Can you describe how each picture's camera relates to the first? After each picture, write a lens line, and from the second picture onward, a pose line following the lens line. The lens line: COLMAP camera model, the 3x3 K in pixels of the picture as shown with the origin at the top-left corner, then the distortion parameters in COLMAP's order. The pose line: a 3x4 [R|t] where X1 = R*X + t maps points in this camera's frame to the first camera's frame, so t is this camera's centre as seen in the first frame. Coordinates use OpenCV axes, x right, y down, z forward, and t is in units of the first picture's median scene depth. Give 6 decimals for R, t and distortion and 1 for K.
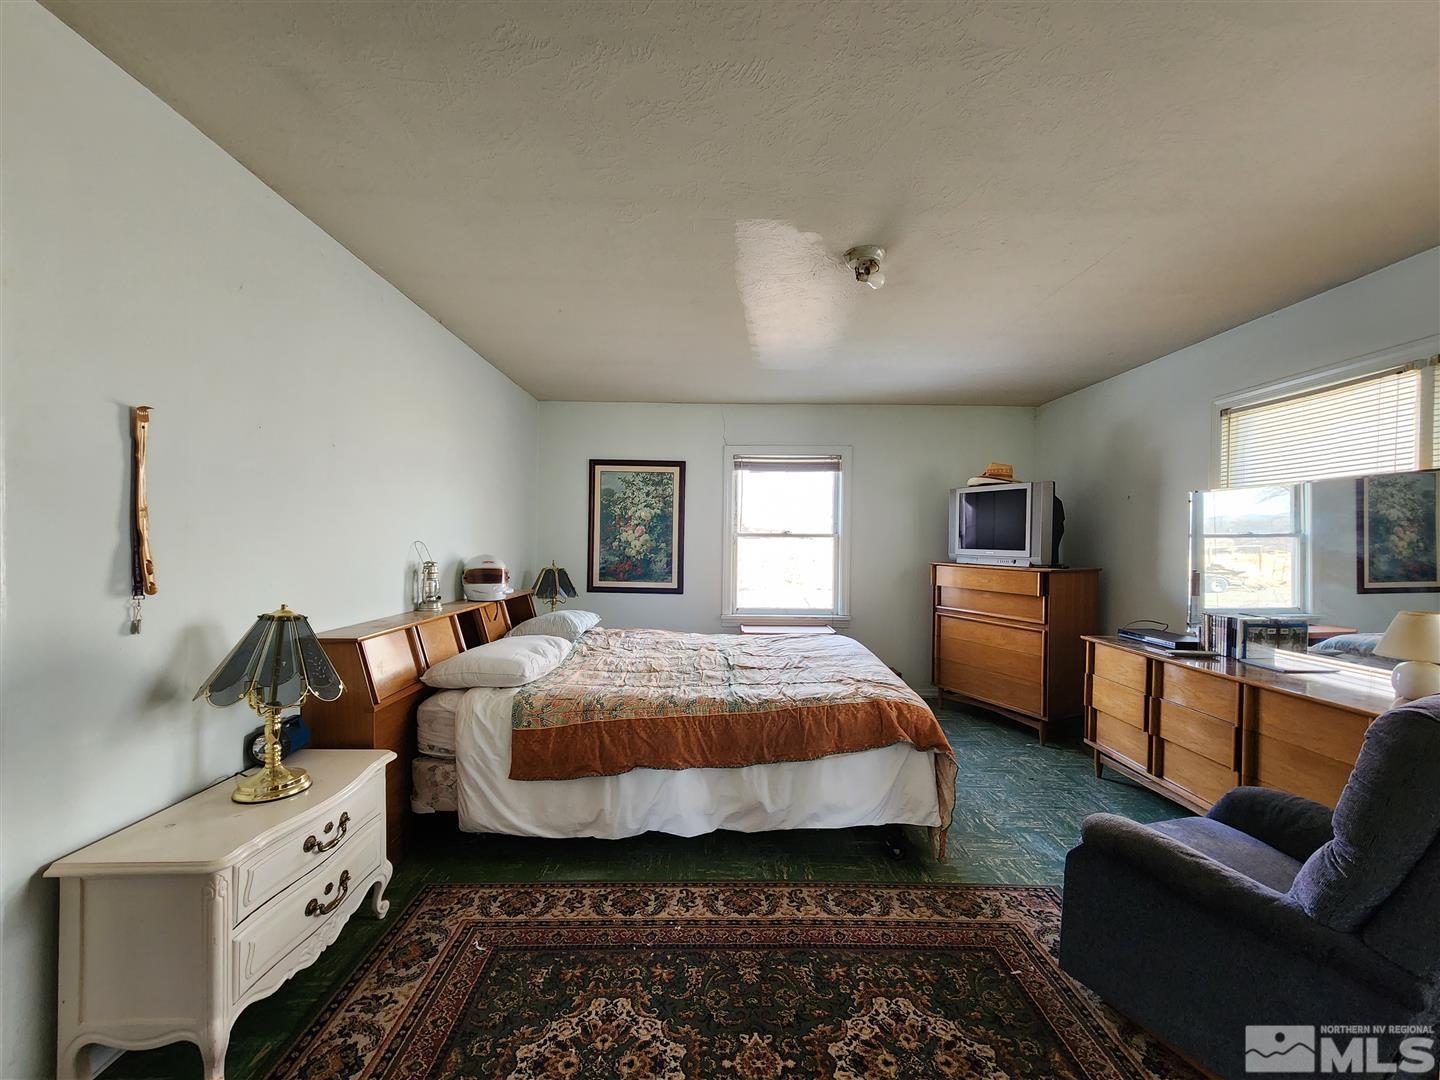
lens RADIAL K [[589.7, 0, 718.8], [0, 589.7, 542.9], [0, 0, 1]] dist [-0.001064, -0.000033]
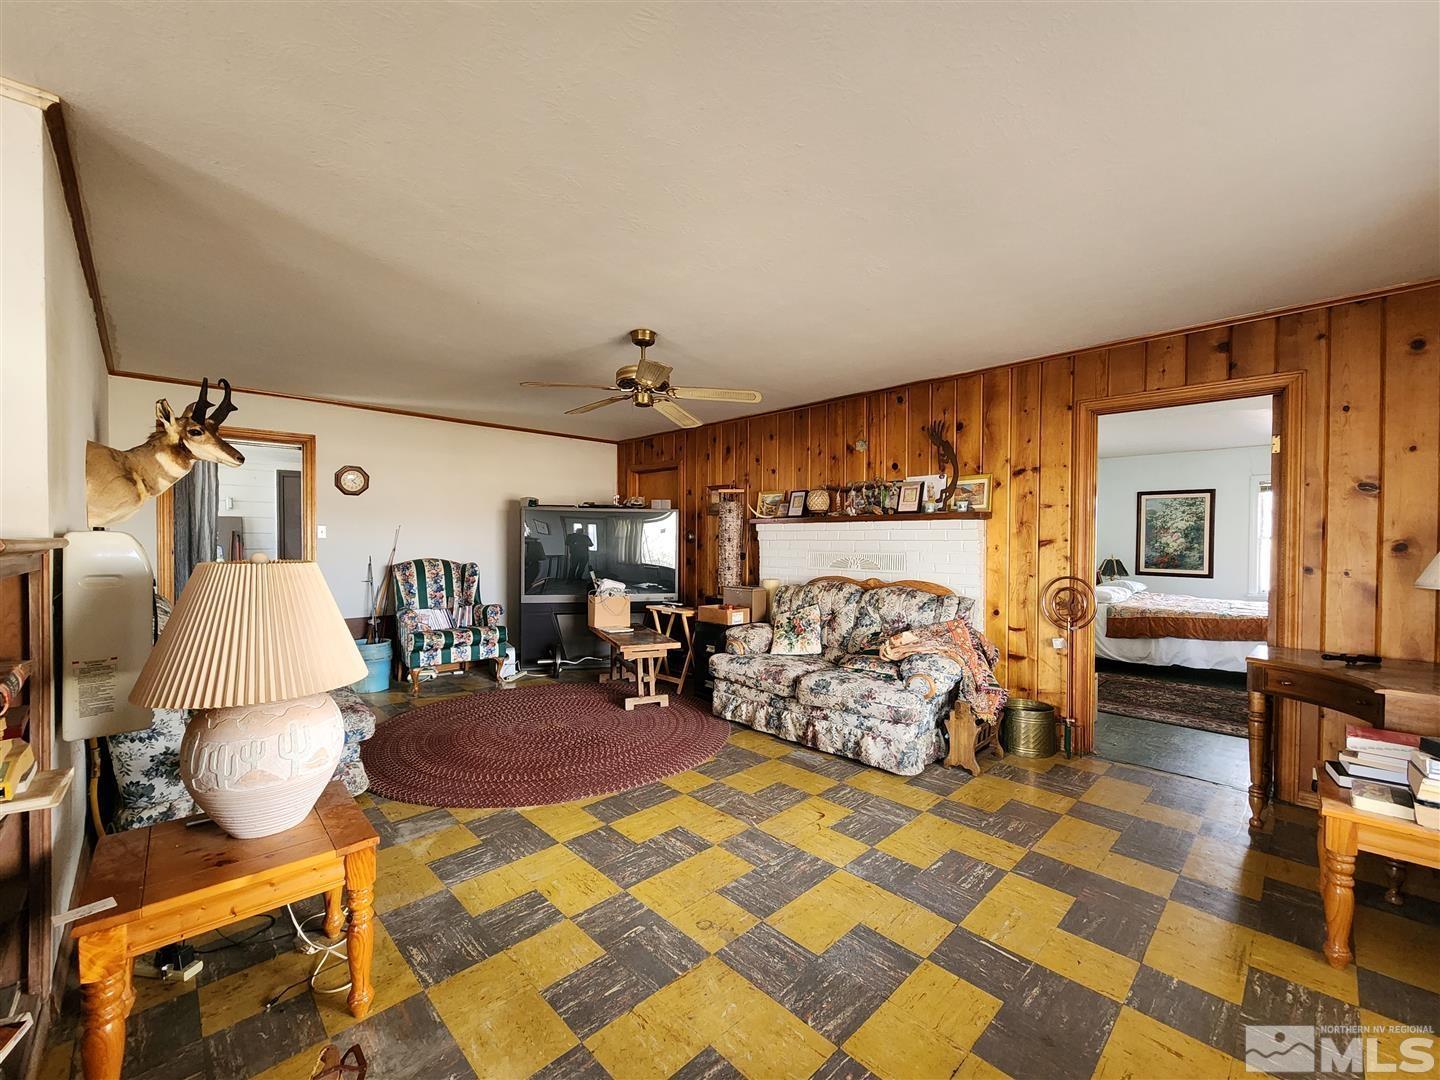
lens RADIAL K [[589.7, 0, 715.5], [0, 589.7, 547.0], [0, 0, 1]] dist [-0.001064, -0.000033]
pose [[0.684550, 0.000751, -0.728965, 0.163938], [0.001977, 0.999994, 0.002887, 0.000533], [0.728963, -0.003418, 0.684545, -0.933658]]
